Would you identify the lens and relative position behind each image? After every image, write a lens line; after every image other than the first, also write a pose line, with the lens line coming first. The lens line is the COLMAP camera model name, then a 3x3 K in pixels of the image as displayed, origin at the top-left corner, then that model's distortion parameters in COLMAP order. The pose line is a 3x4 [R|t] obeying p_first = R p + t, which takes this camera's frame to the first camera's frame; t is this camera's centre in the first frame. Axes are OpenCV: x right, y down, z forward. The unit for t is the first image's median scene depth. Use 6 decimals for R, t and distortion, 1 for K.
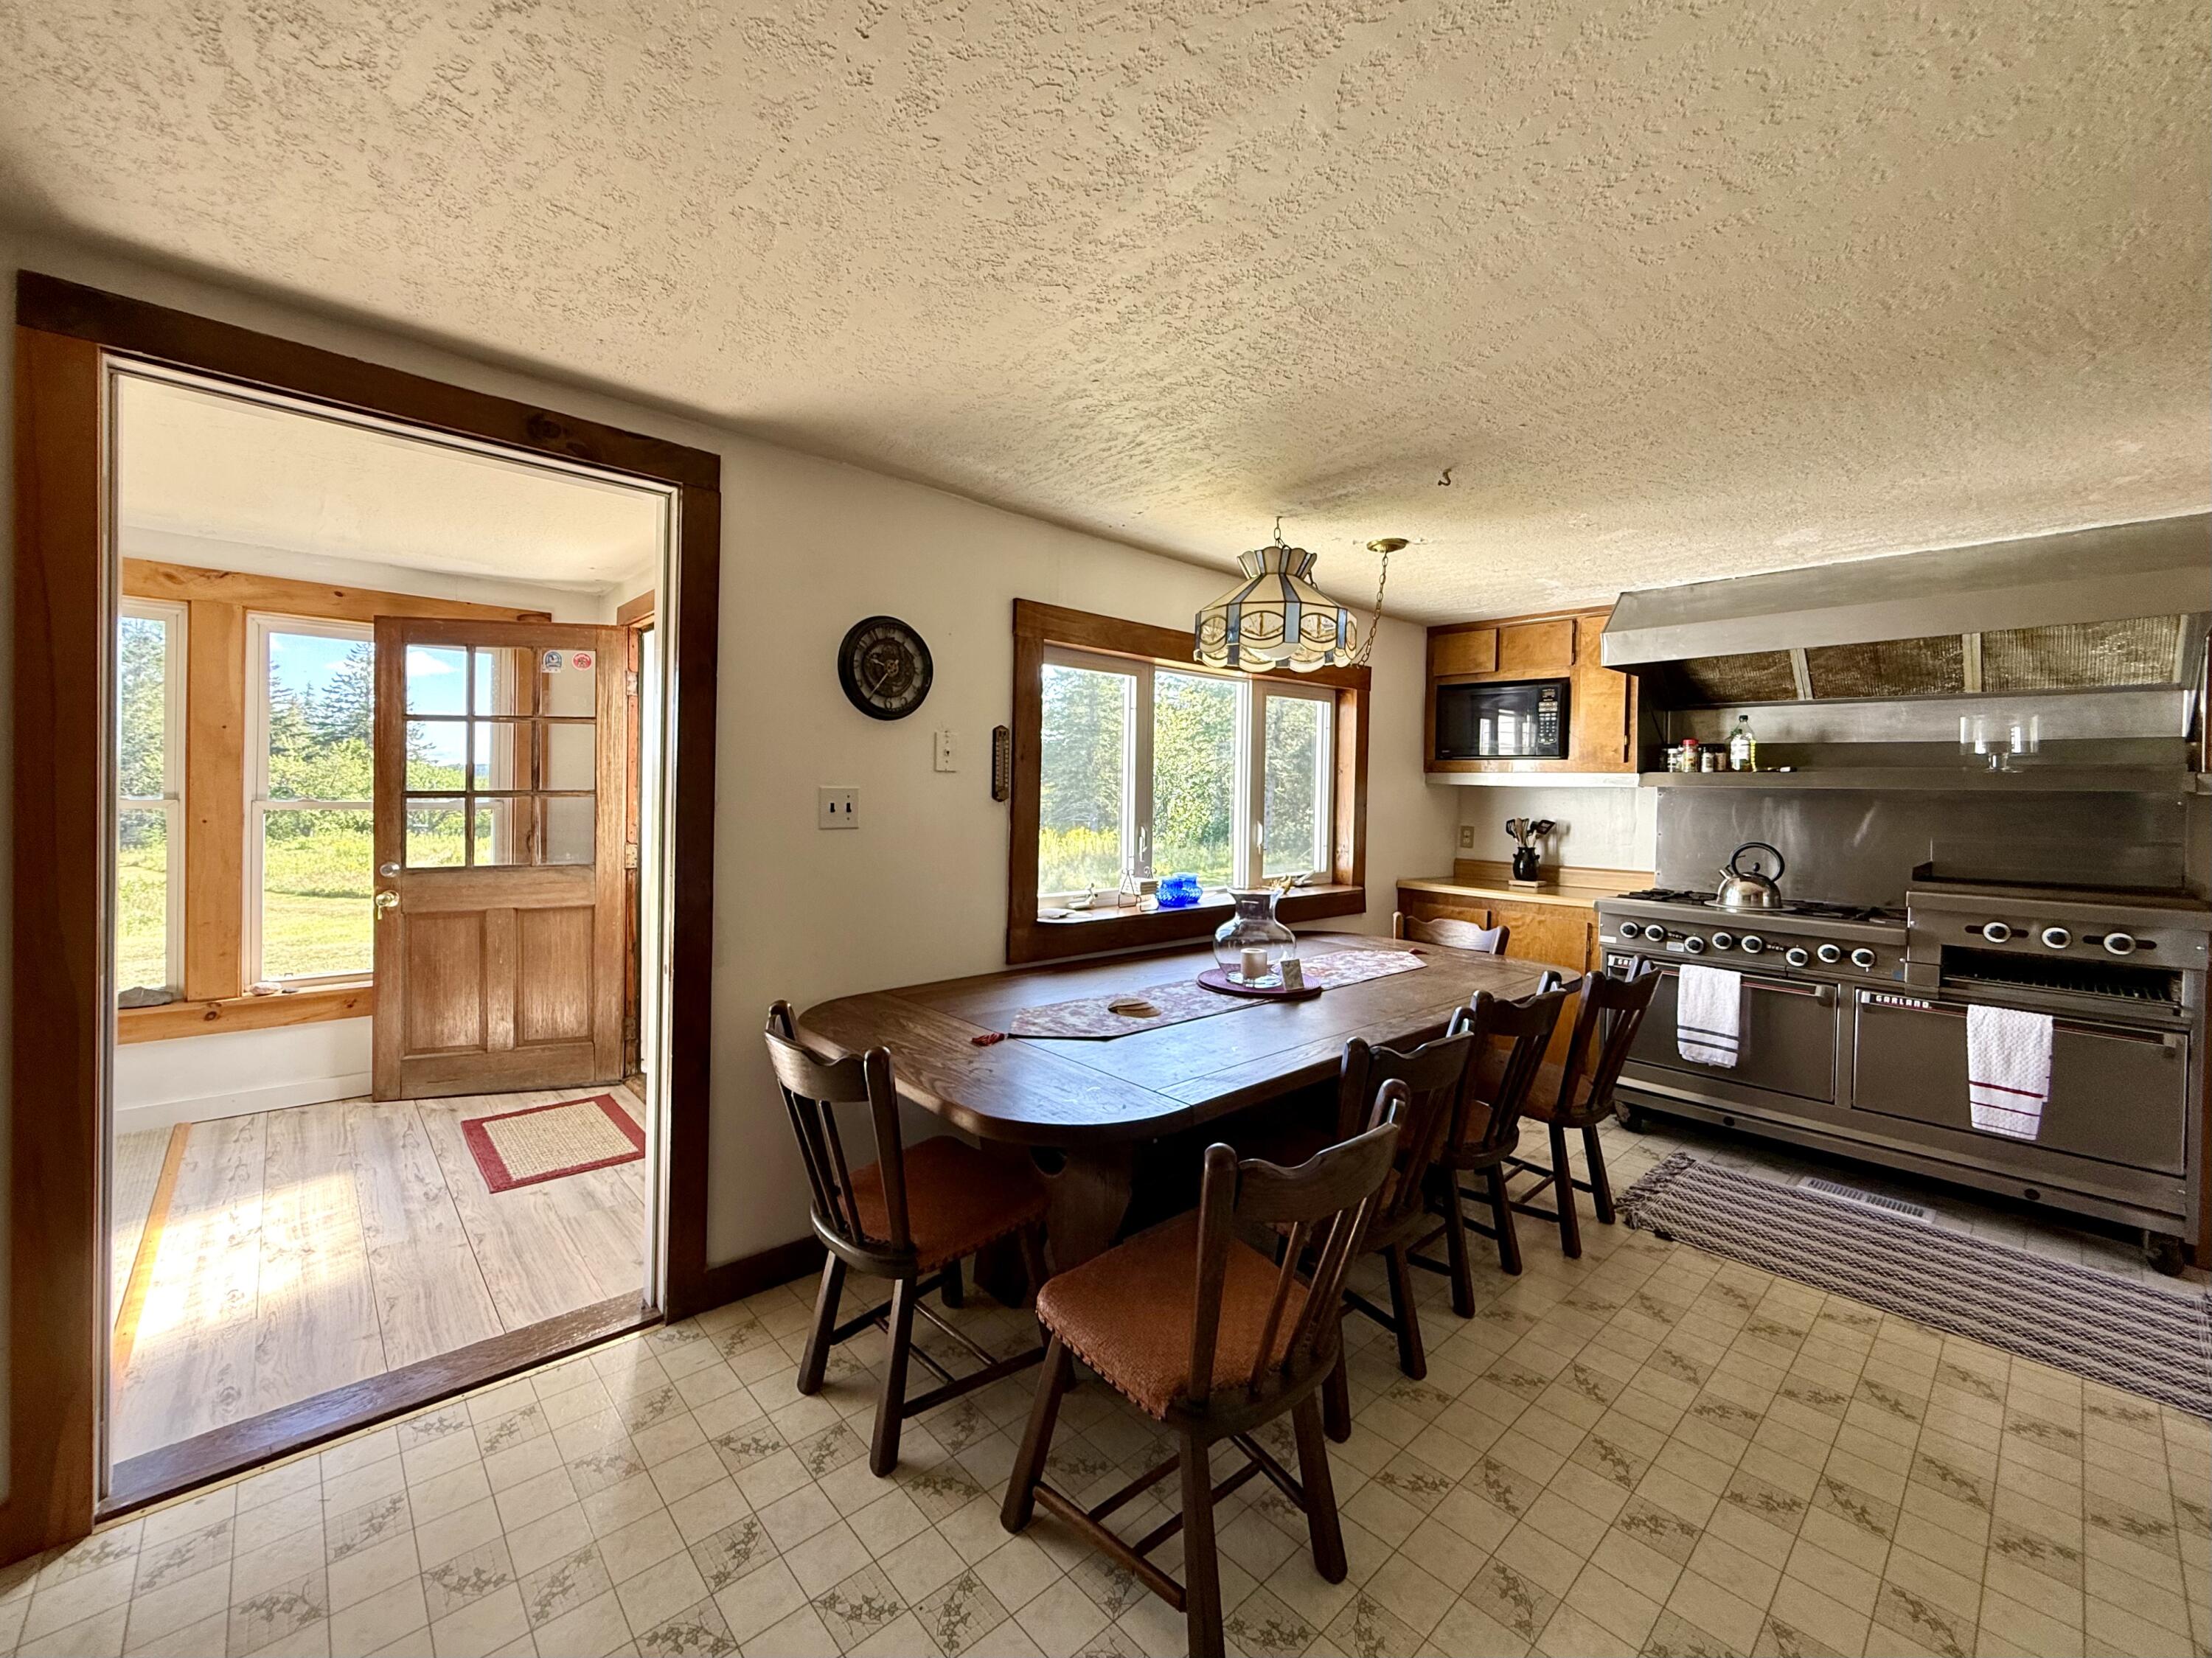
lens RADIAL K [[901.6, 0, 1106.2], [0, 901.6, 789.1], [0, 0, 1]] dist [0.000617, 0.000308]
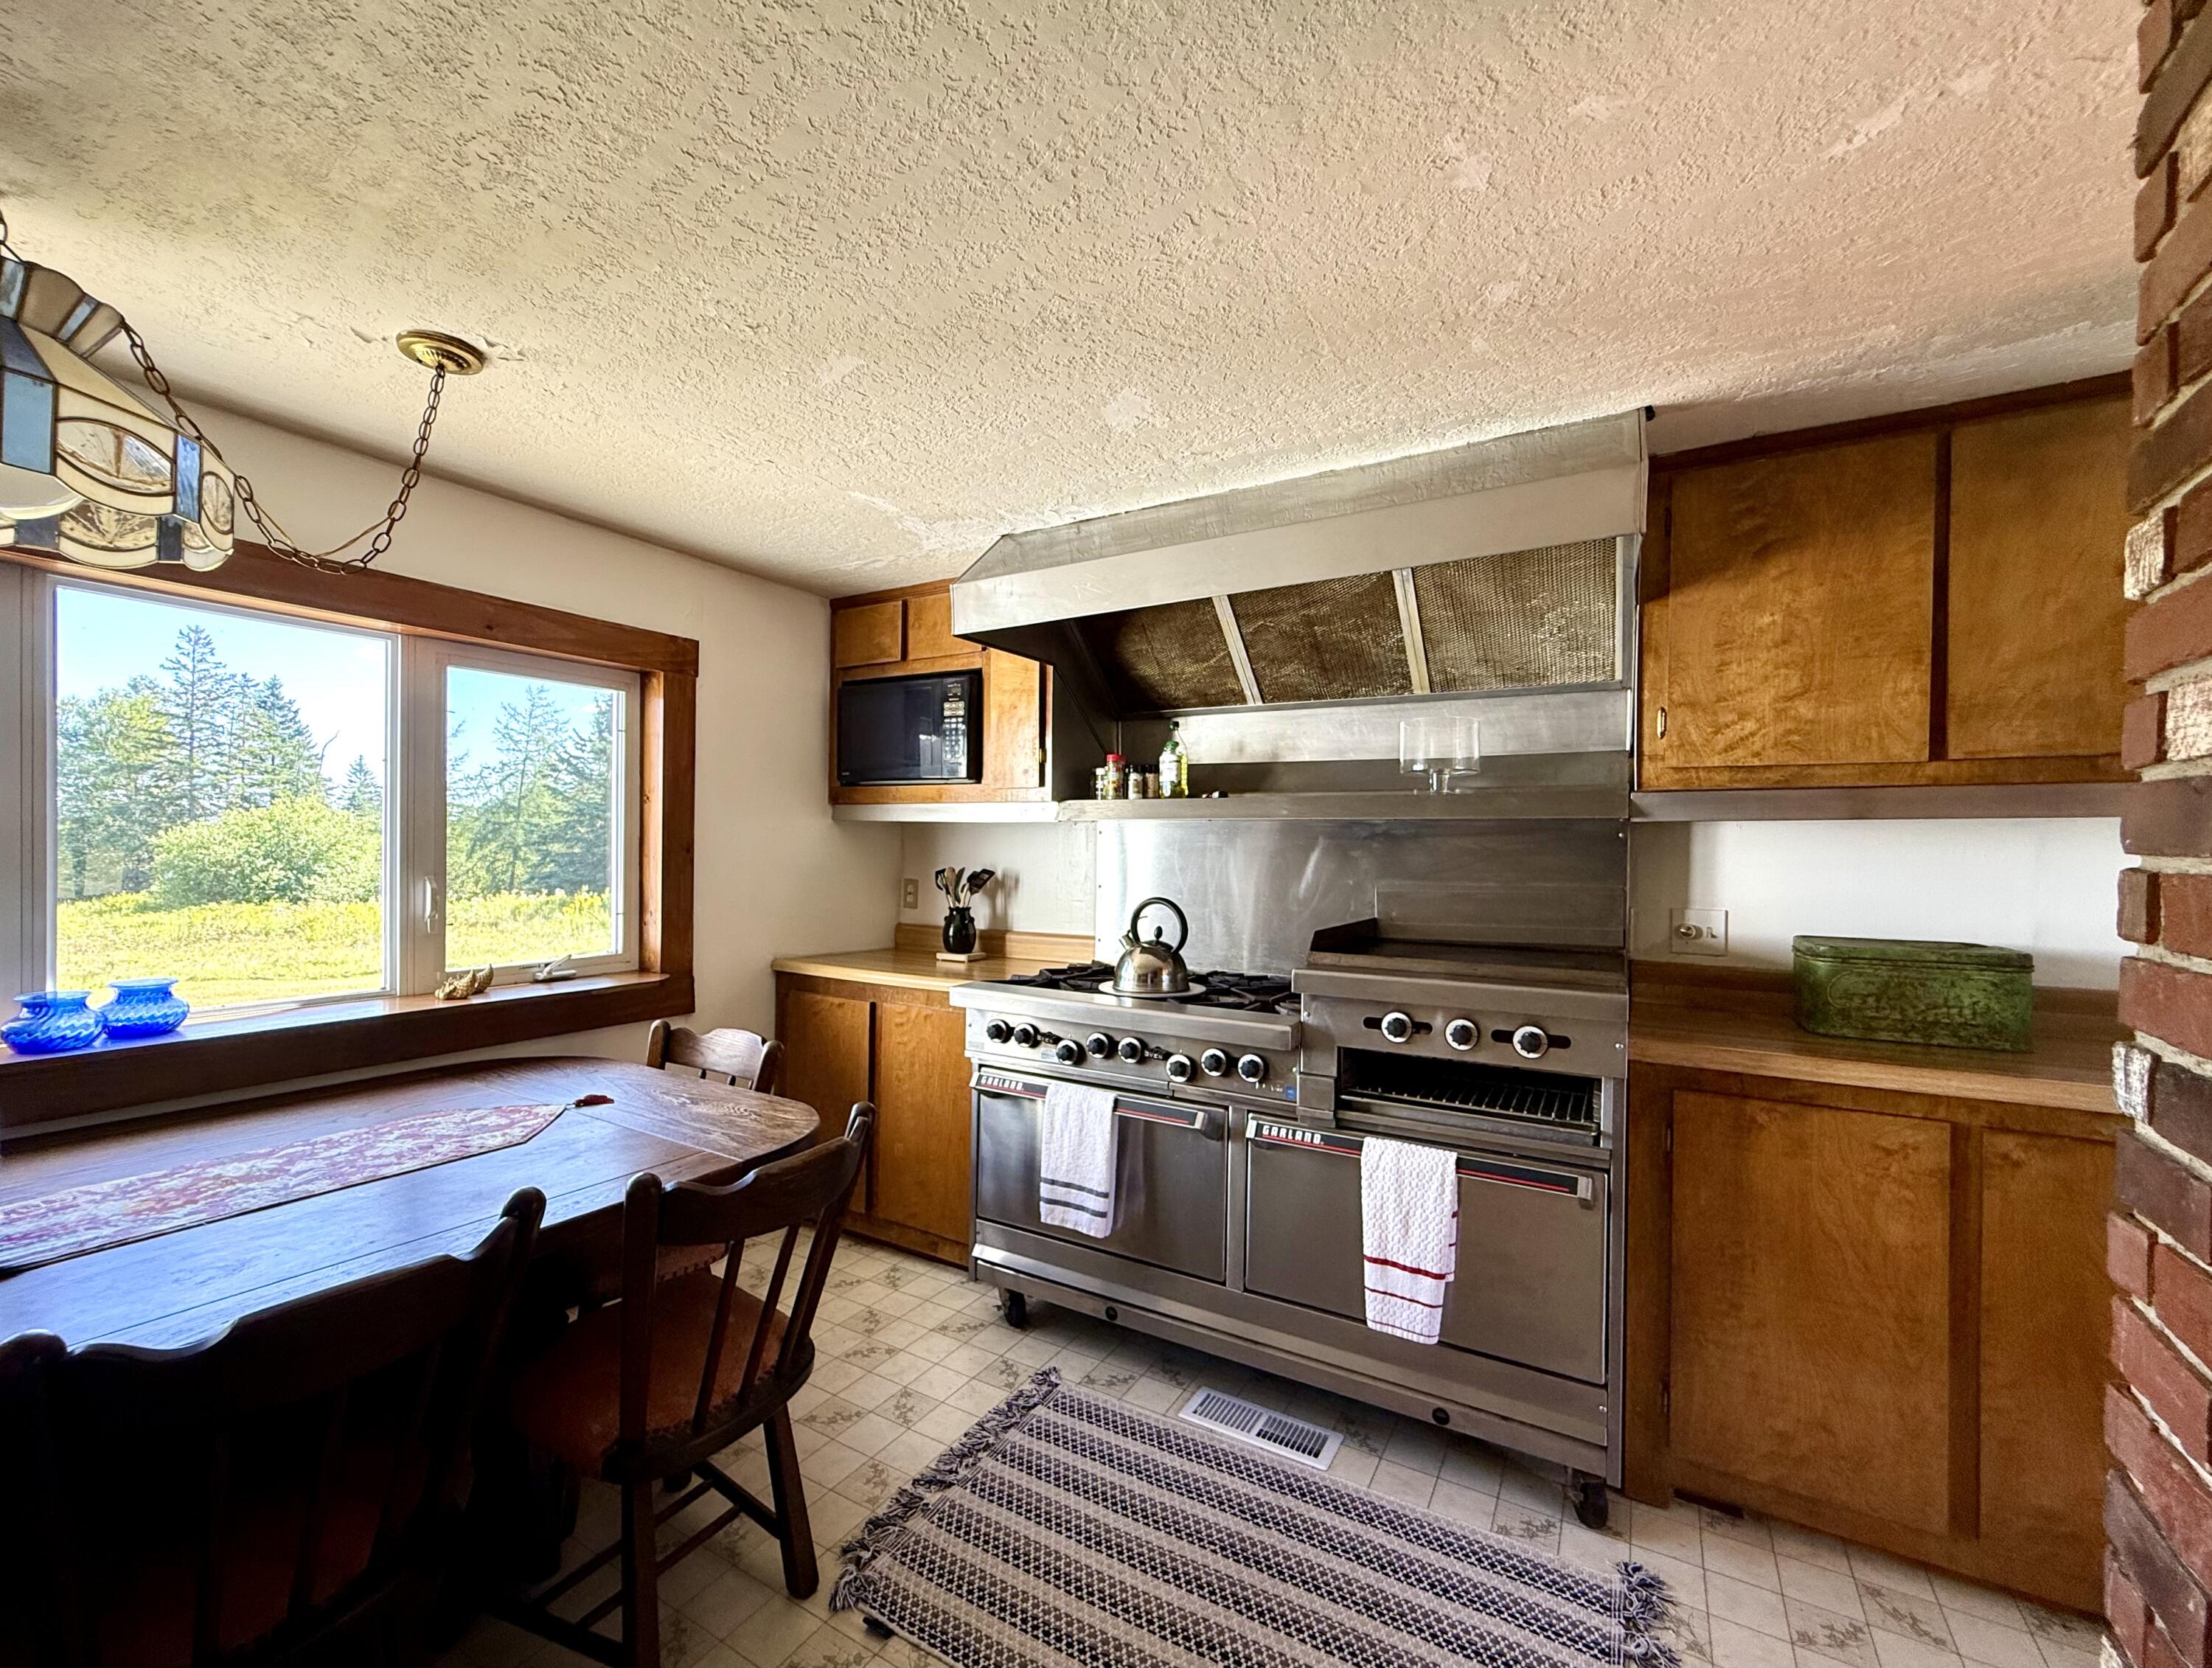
lens RADIAL K [[917.1, 0, 1106.0], [0, 917.1, 834.0], [0, 0, 1]] dist [0.002901, 0.000123]
pose [[0.956275, -0.000961, 0.292469, 0.504104], [0.004144, 0.999939, -0.010262, 0.019080], [-0.292441, 0.011025, 0.956220, 0.356216]]
